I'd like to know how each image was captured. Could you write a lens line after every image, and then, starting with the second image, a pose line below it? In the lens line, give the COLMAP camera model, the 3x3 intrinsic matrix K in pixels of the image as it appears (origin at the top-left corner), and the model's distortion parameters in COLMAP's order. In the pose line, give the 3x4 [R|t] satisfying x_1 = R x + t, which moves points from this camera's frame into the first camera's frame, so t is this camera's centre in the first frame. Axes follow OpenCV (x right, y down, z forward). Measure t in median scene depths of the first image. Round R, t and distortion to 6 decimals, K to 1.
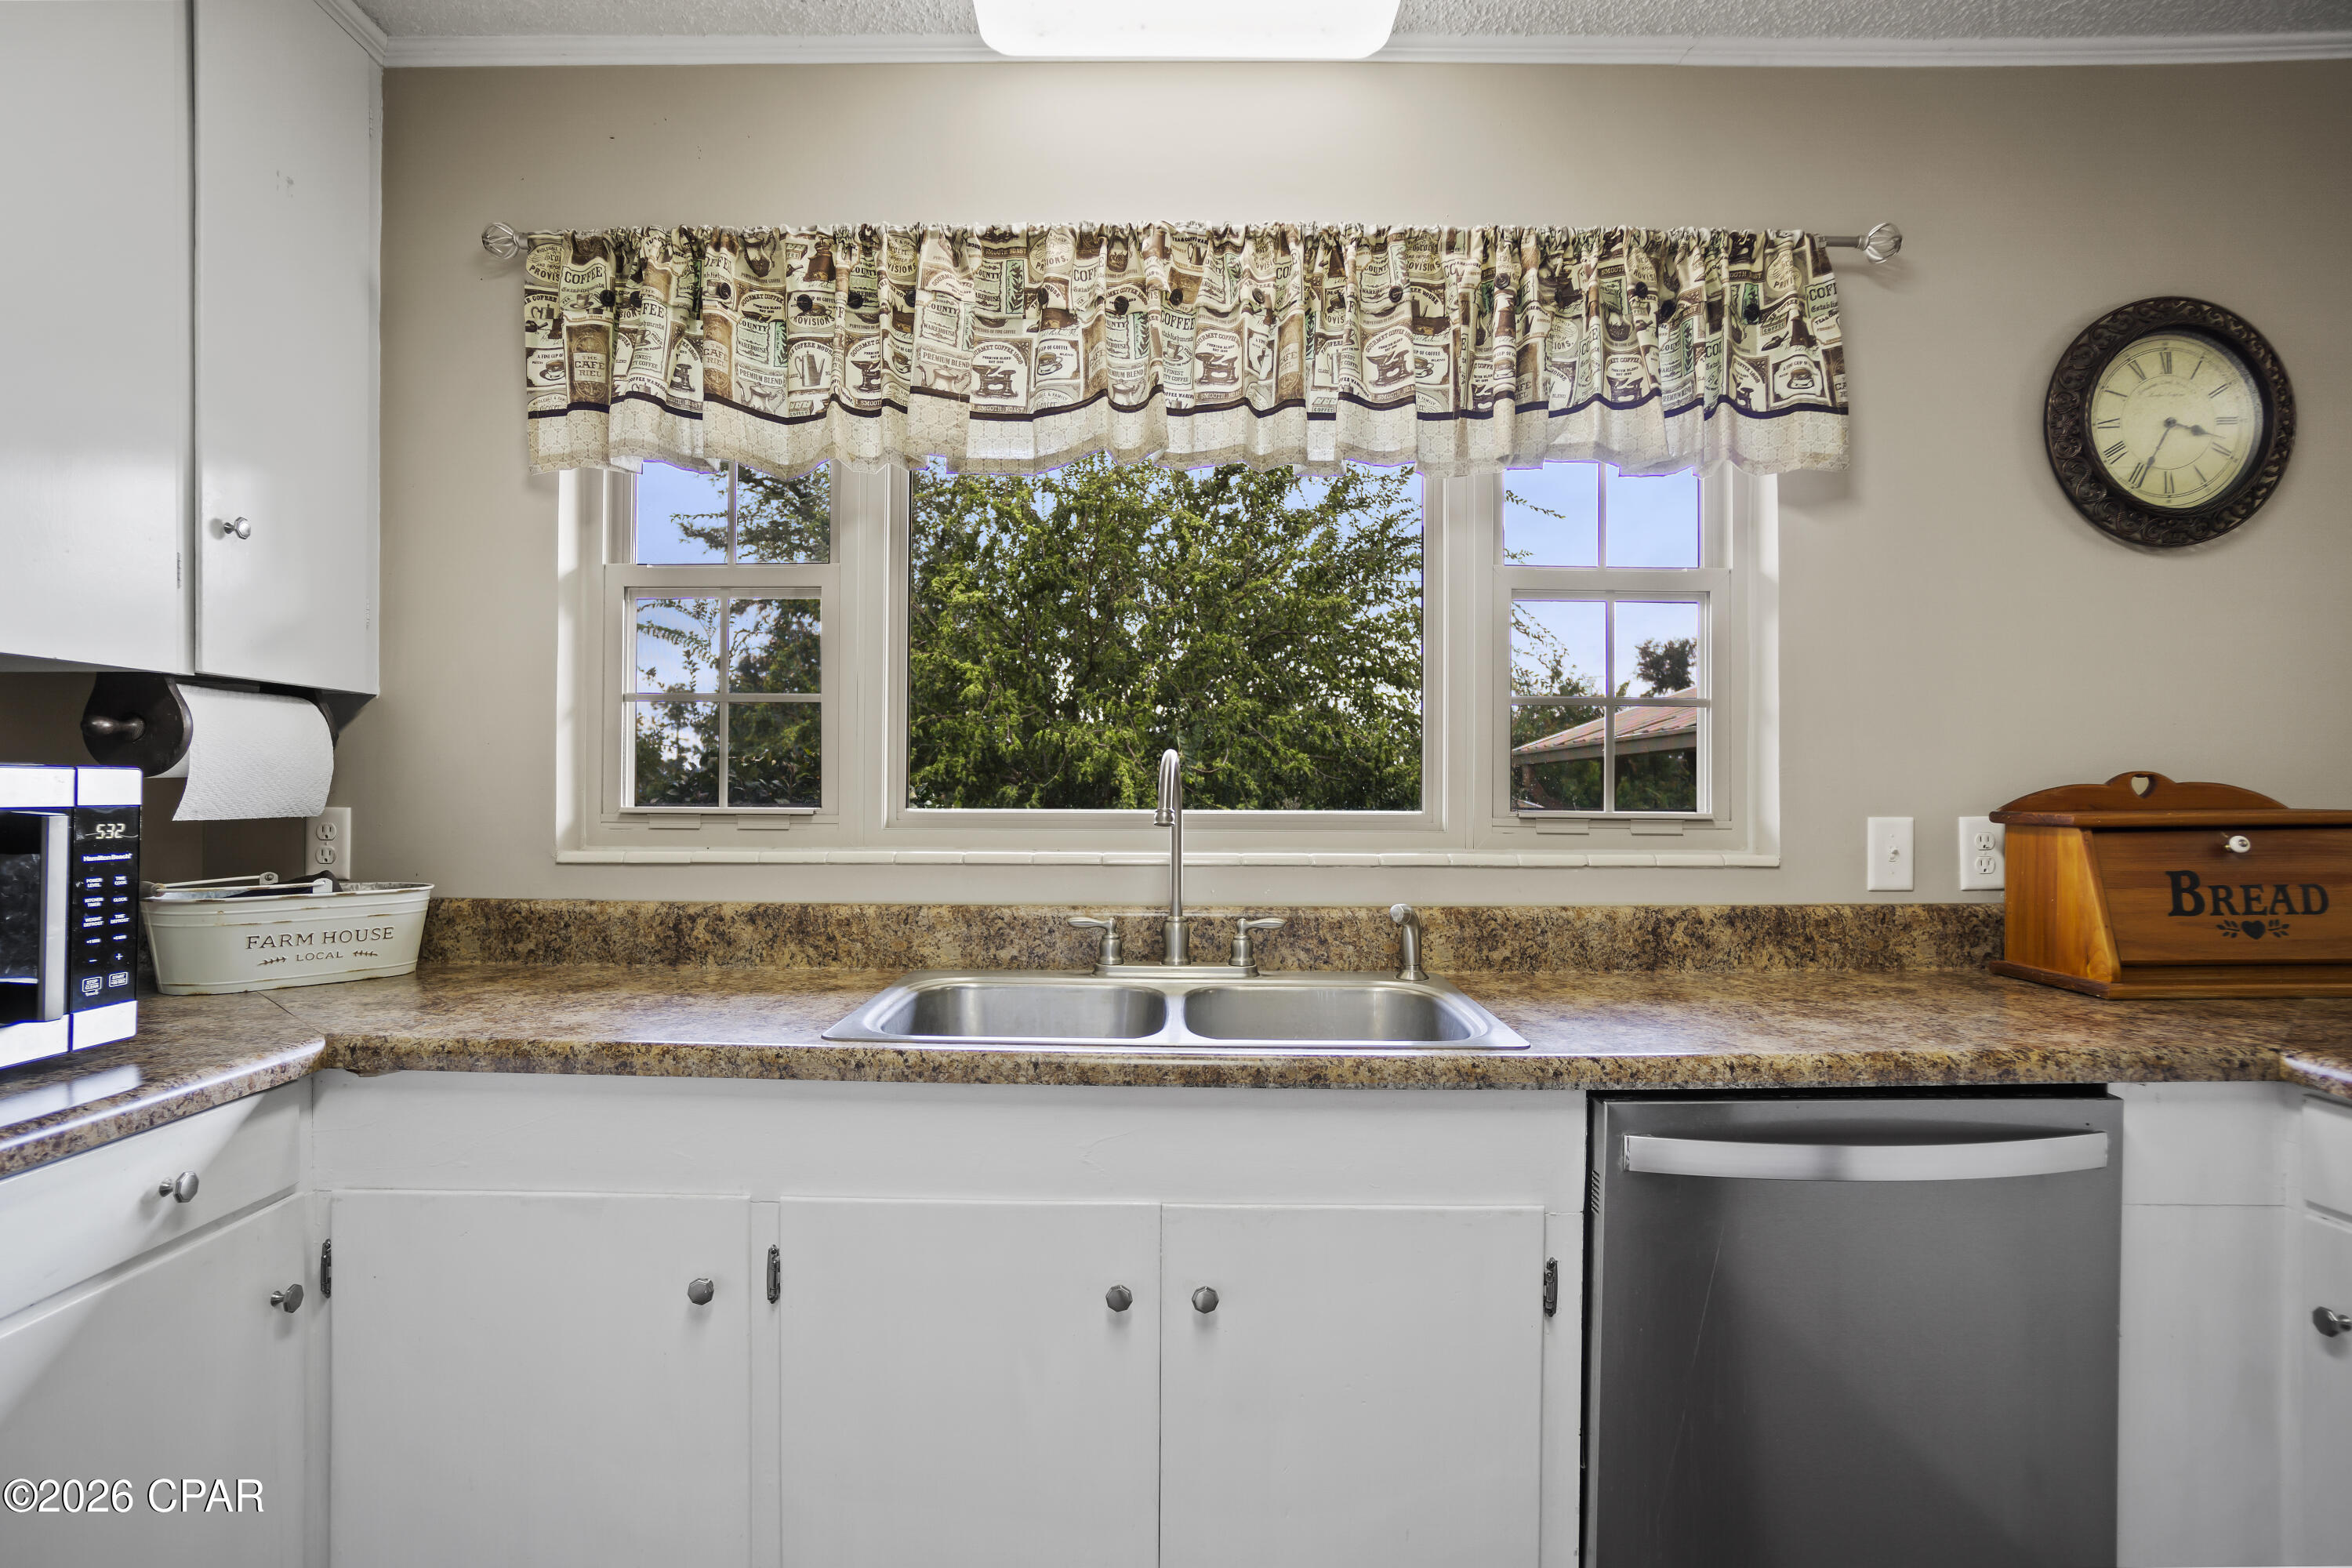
lens RADIAL K [[1278.0, 0, 1161.7], [0, 1278.0, 798.6], [0, 0, 1]] dist [-0.057812, 0.038036]
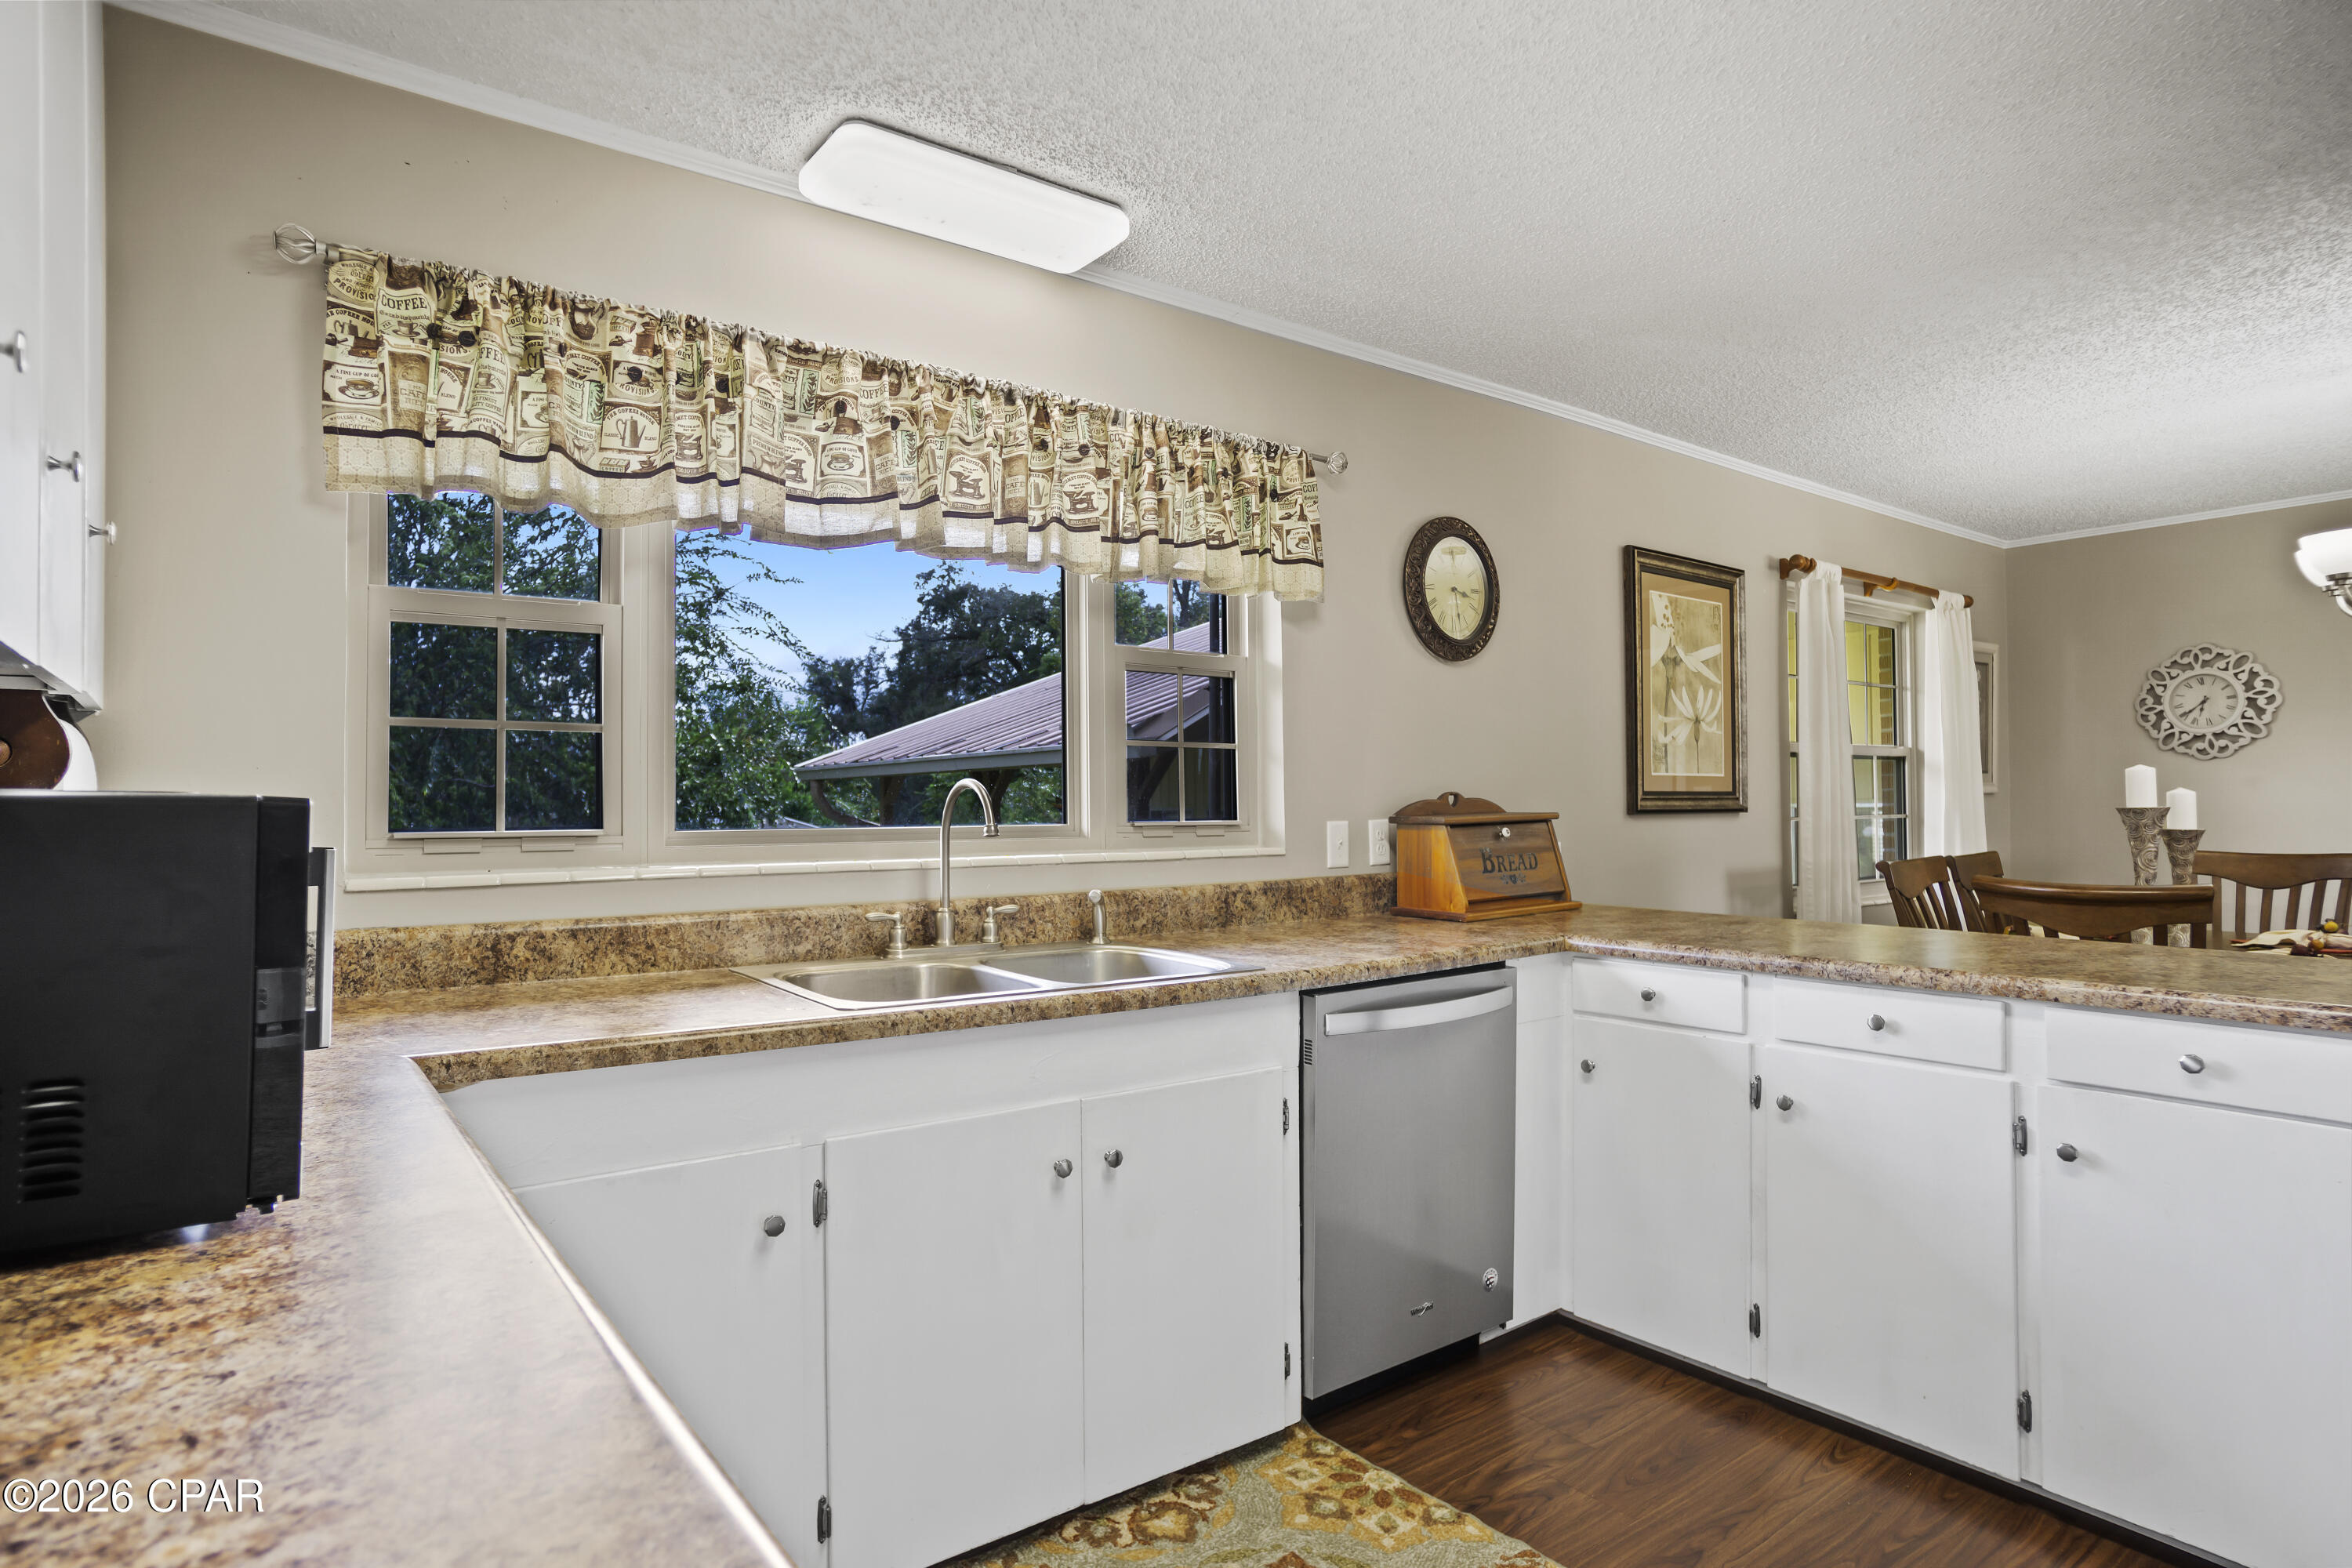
lens RADIAL K [[1278.0, 0, 1162.1], [0, 1278.0, 780.7], [0, 0, 1]] dist [-0.057812, 0.038036]
pose [[0.797927, 0.001468, 0.602753, -0.582100], [0.011953, 0.999762, -0.018257, -0.009708], [-0.602636, 0.021772, 0.797719, -0.153426]]
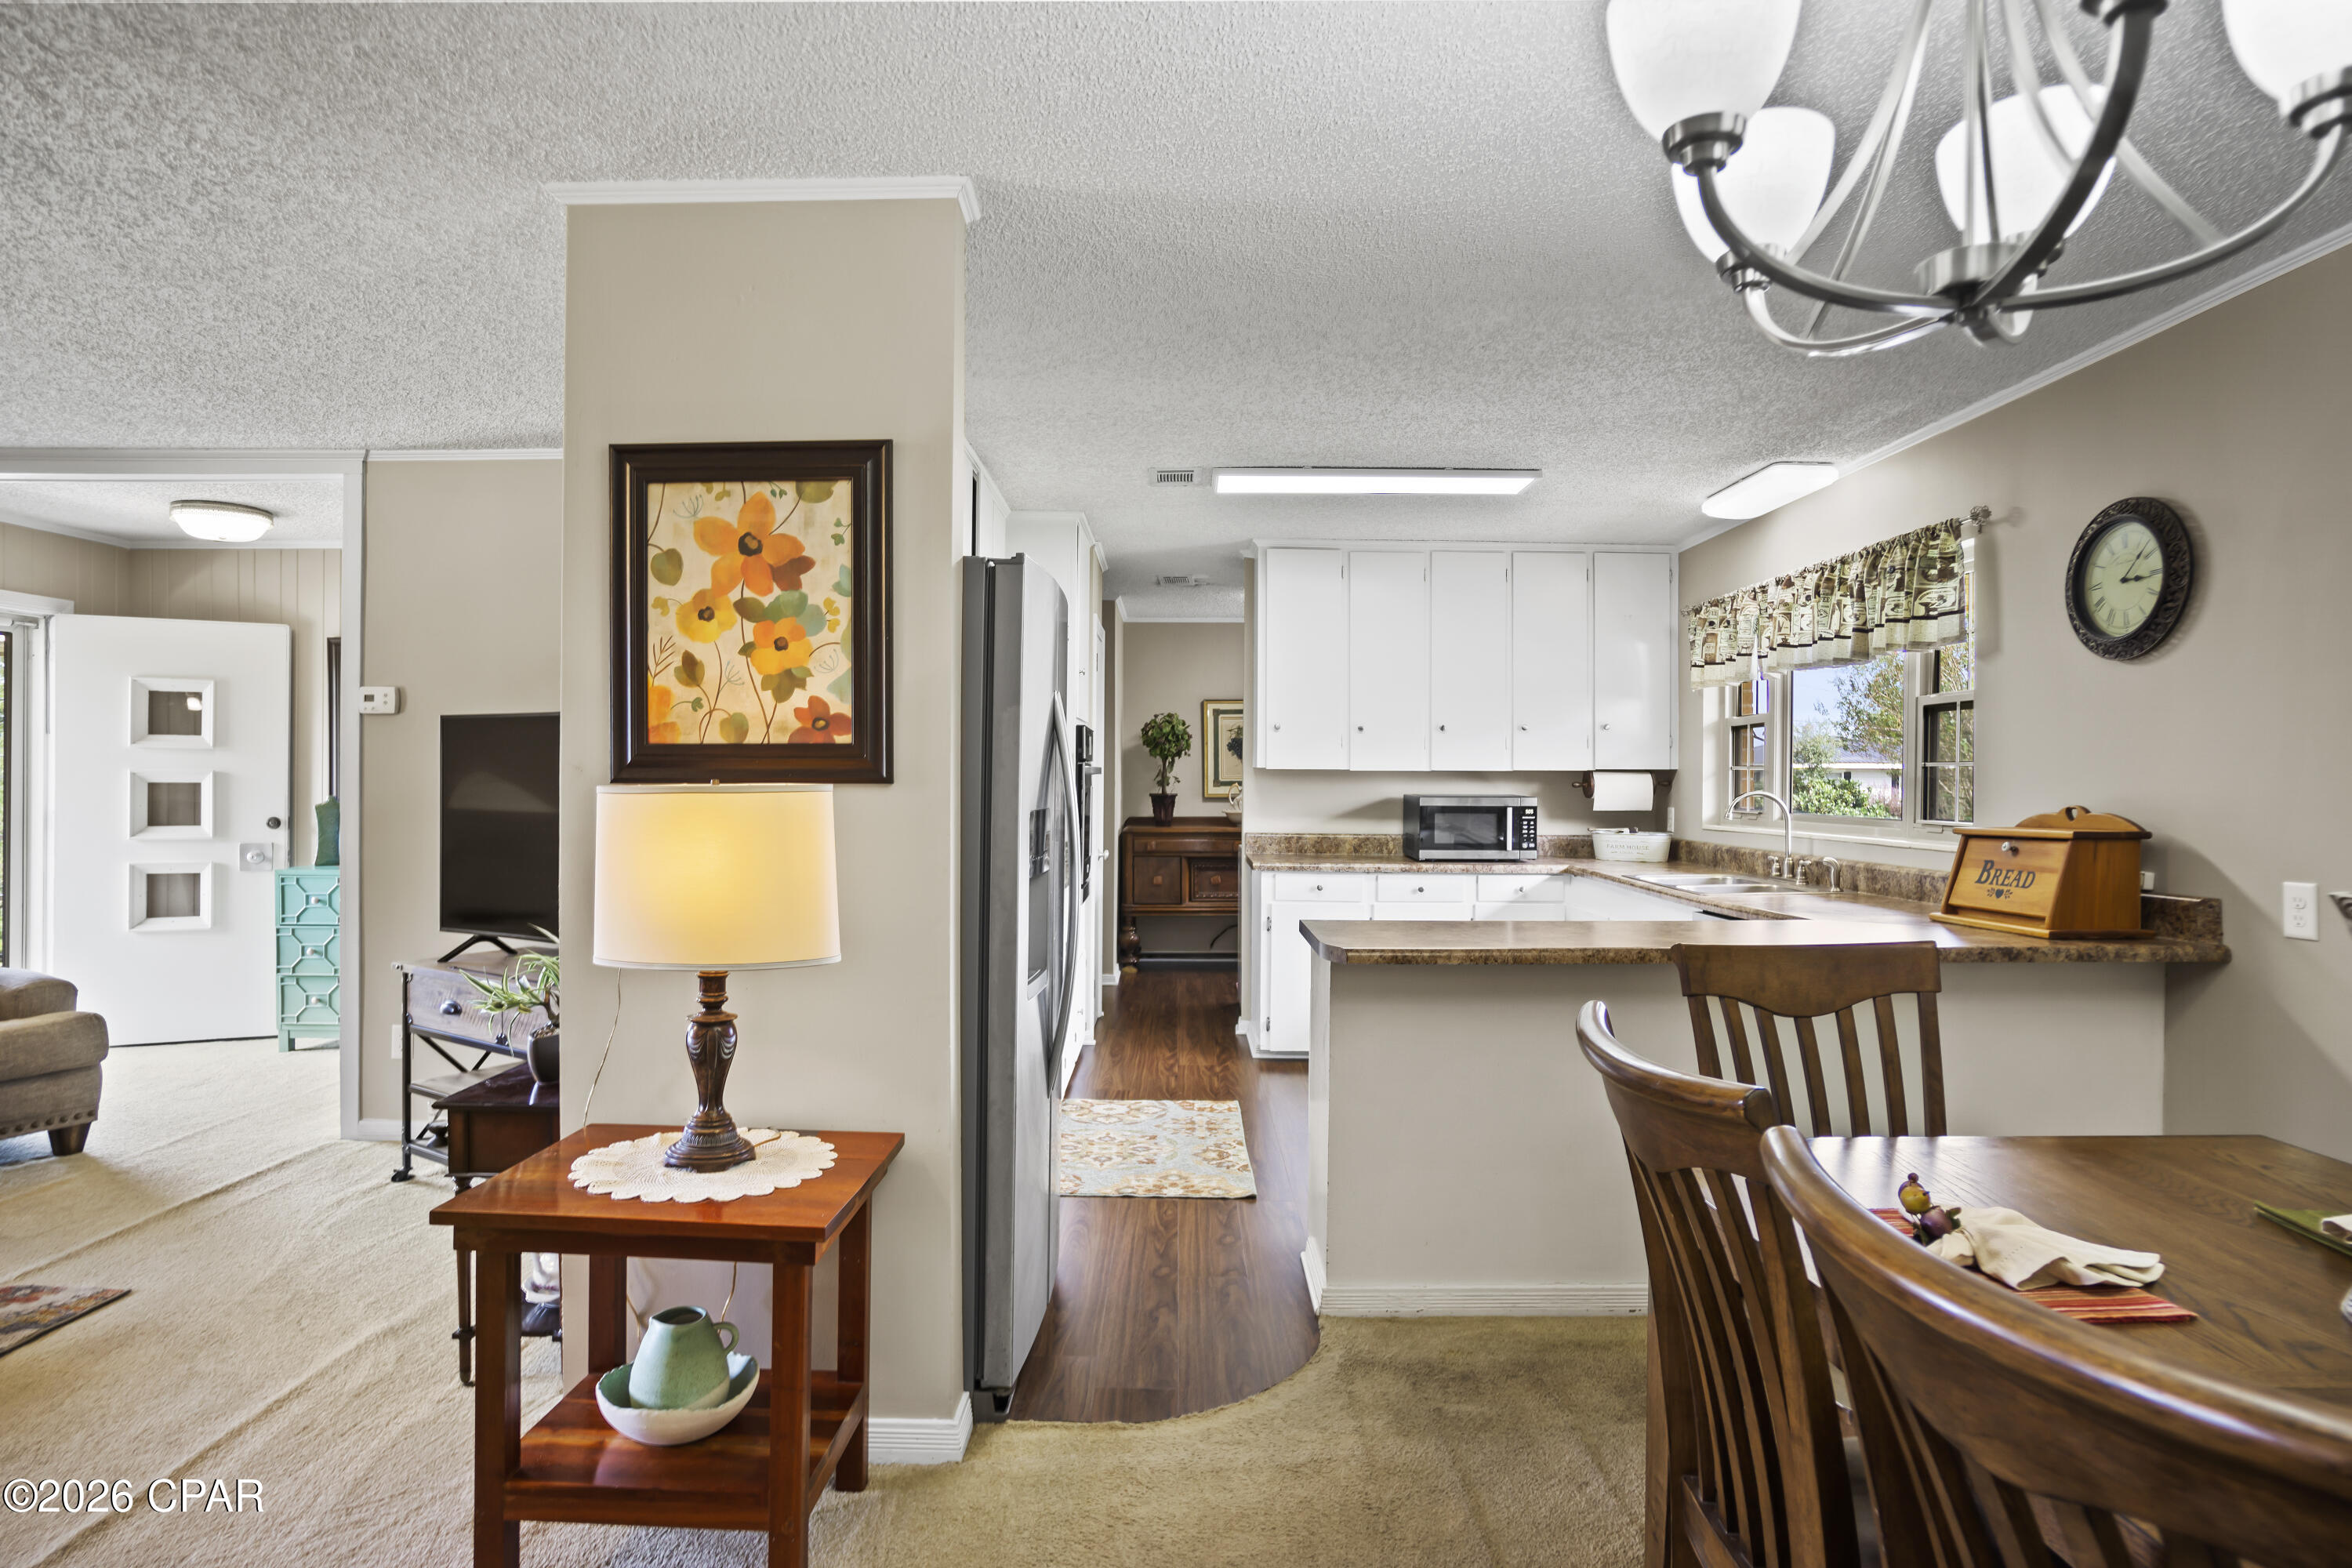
lens RADIAL K [[1278.0, 0, 1158.2], [0, 1278.0, 783.5], [0, 0, 1]] dist [-0.057812, 0.038036]
pose [[-0.013409, -0.000708, -0.999910, 2.425154], [-0.006367, 0.999980, -0.000623, -0.040860], [0.999890, 0.006358, -0.013414, -0.174974]]
